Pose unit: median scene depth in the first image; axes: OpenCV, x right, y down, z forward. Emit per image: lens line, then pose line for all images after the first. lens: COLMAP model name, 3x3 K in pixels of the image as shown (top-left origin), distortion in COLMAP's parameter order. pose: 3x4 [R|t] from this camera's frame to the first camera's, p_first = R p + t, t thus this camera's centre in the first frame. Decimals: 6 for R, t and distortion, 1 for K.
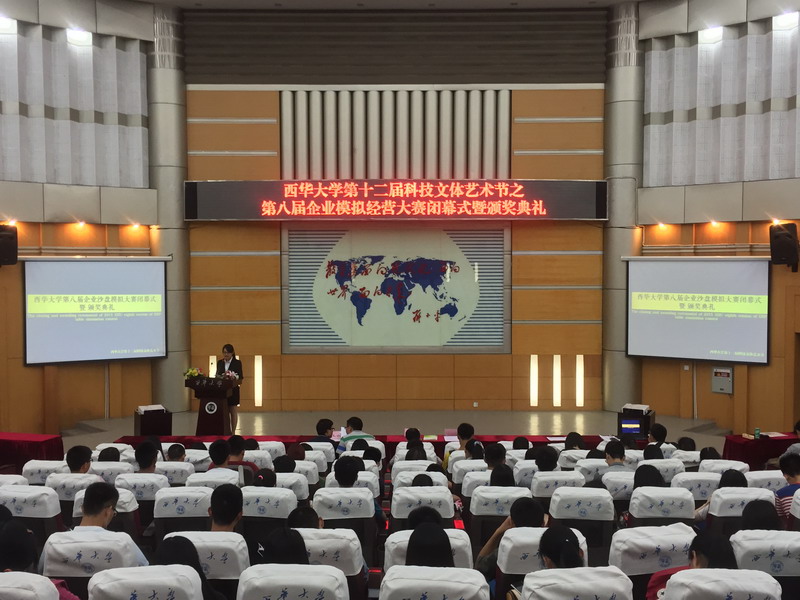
lens RADIAL K [[847.0, 0, 400.0], [0, 847.0, 300.0], [0, 0, 1]] dist [-0.006963, 0.000307]
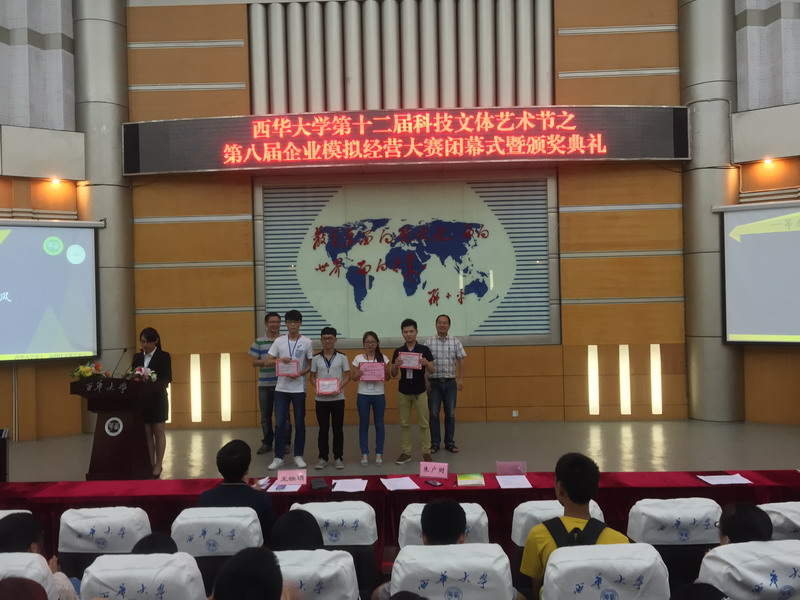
lens RADIAL K [[665.9, 0, 400.0], [0, 665.9, 300.0], [0, 0, 1]] dist [0.006323, -0.003121]
pose [[0.999557, -0.020603, -0.021481, 0.002462], [0.019584, 0.998722, -0.046594, 0.050432], [0.022413, 0.046152, 0.998683, 0.420809]]
